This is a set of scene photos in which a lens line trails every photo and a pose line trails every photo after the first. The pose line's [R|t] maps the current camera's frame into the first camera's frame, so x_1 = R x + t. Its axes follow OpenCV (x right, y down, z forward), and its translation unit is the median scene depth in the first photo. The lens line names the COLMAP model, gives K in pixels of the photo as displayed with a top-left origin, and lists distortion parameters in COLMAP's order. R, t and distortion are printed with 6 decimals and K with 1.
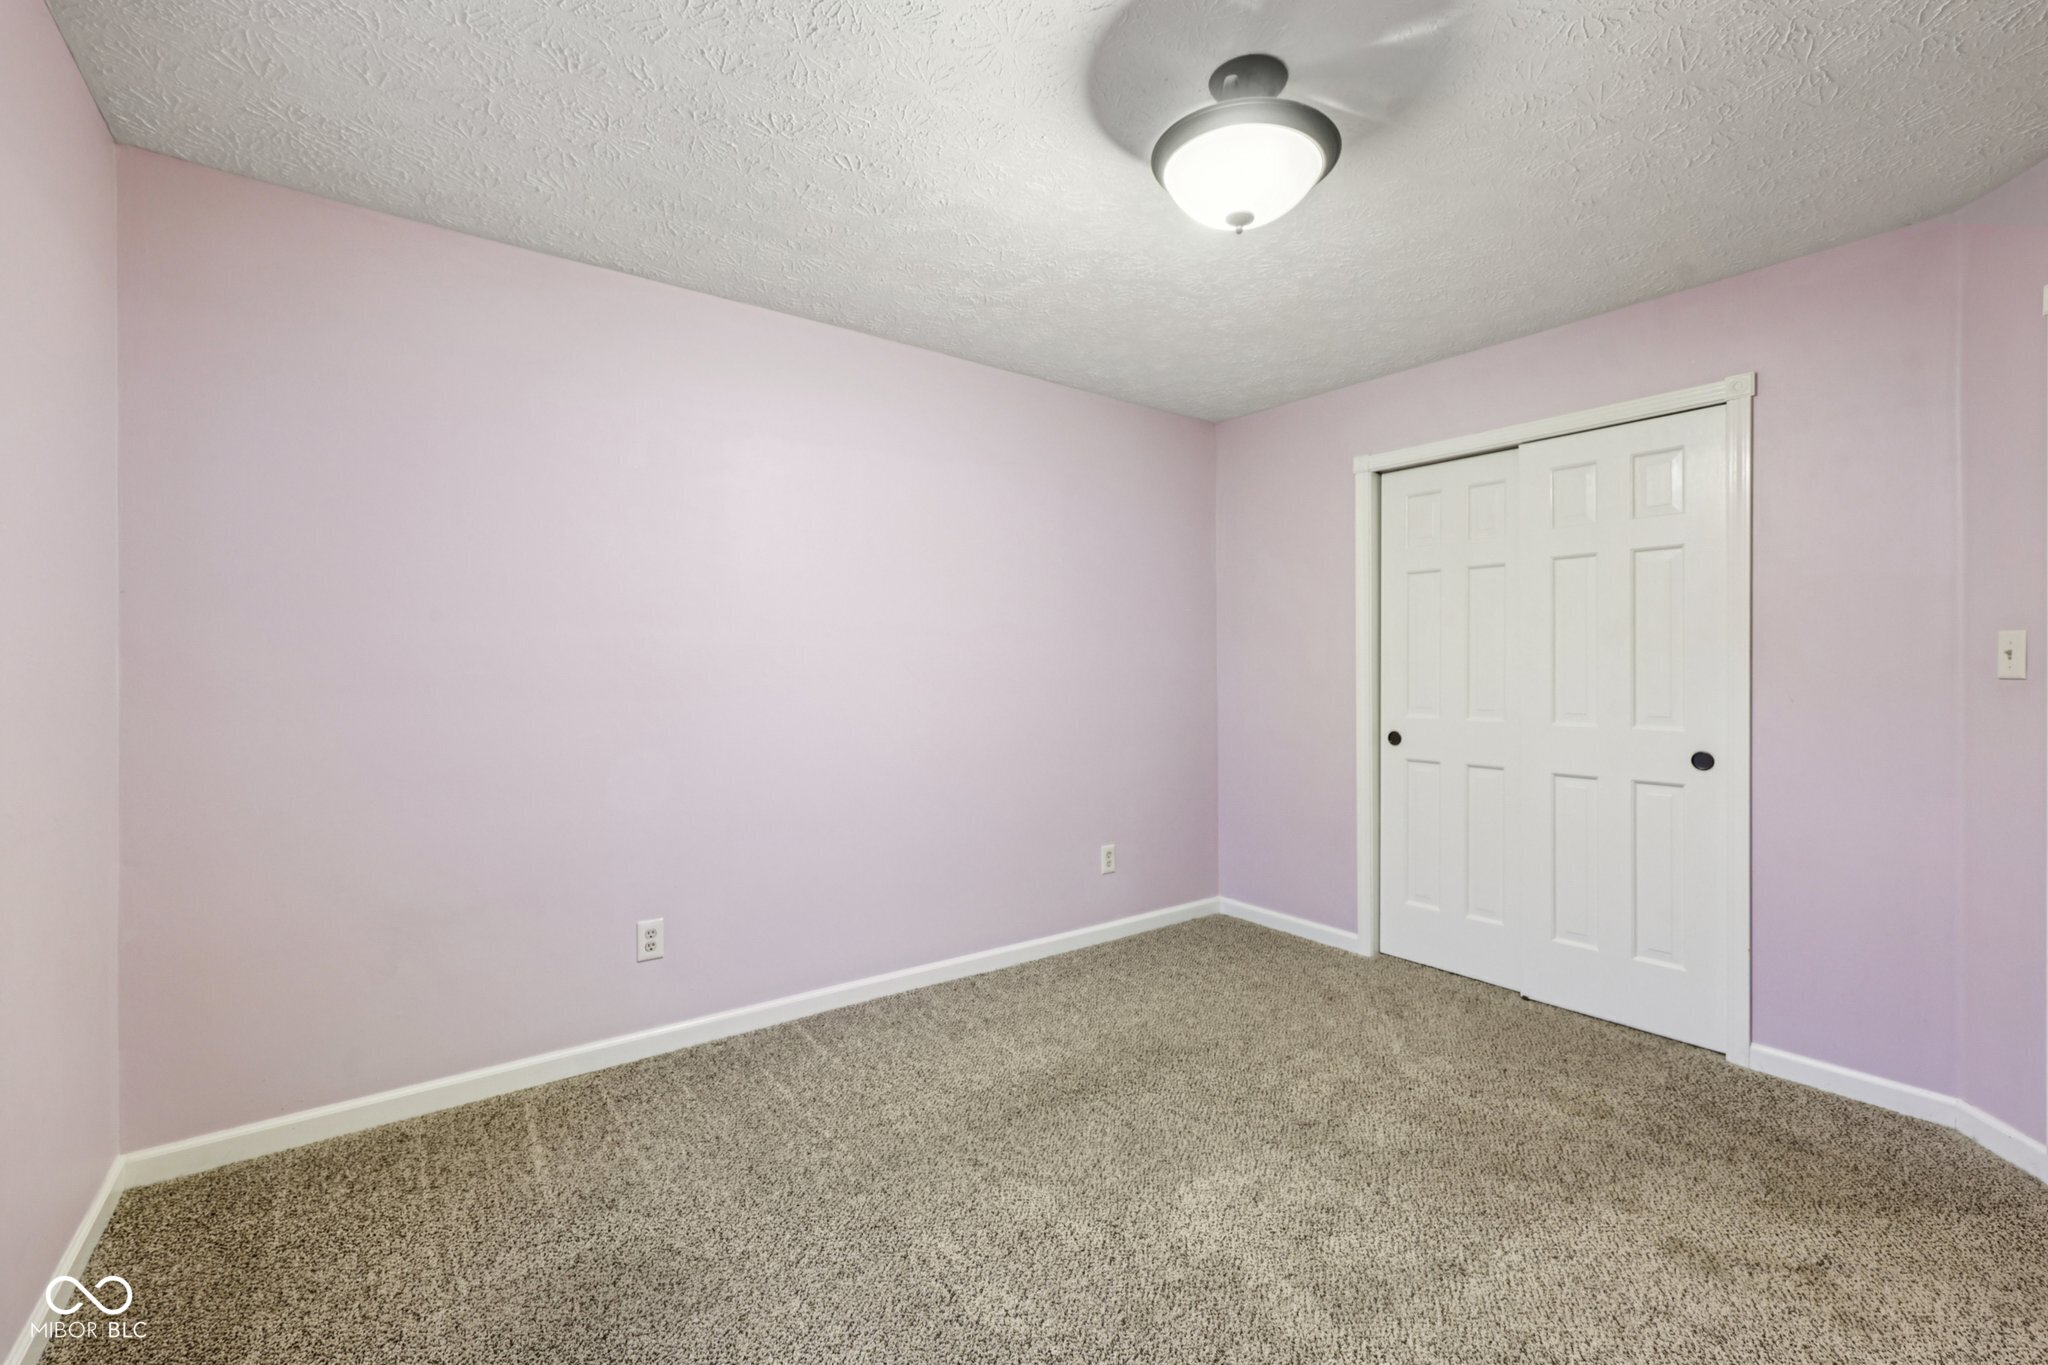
lens RADIAL K [[837.4, 0, 1073.2], [0, 837.4, 672.6], [0, 0, 1]] dist [-0.000827, 0.000804]
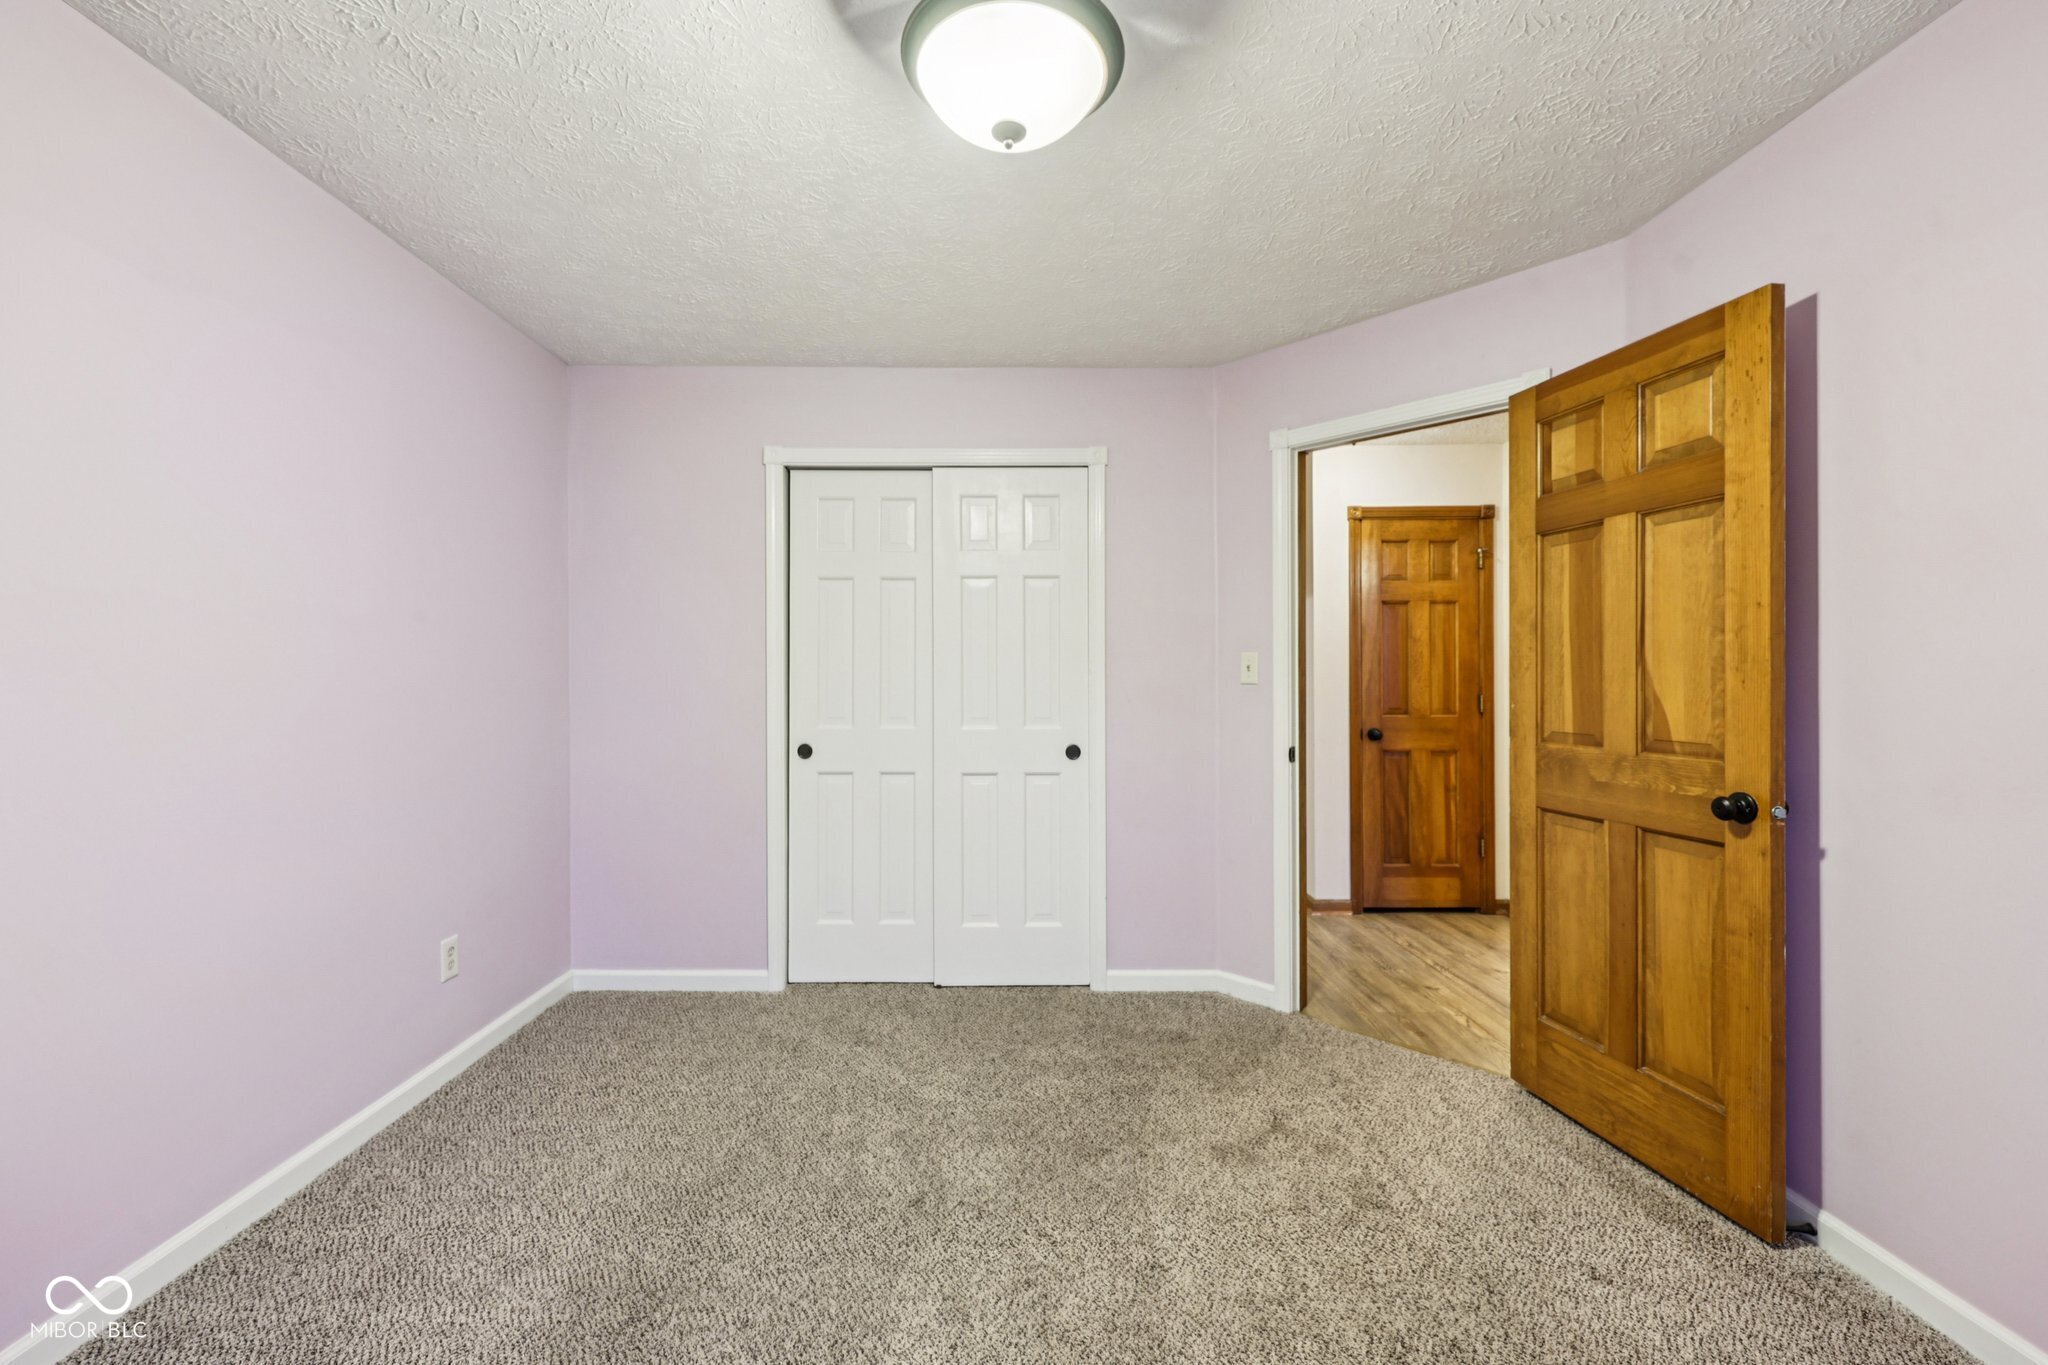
lens RADIAL K [[837.4, 0, 980.4], [0, 837.4, 676.1], [0, 0, 1]] dist [-0.000827, 0.000804]
pose [[0.636369, 0.000510, 0.771384, -0.258136], [0.004707, 0.999979, -0.004544, -0.001937], [-0.771370, 0.006523, 0.636353, 0.287309]]
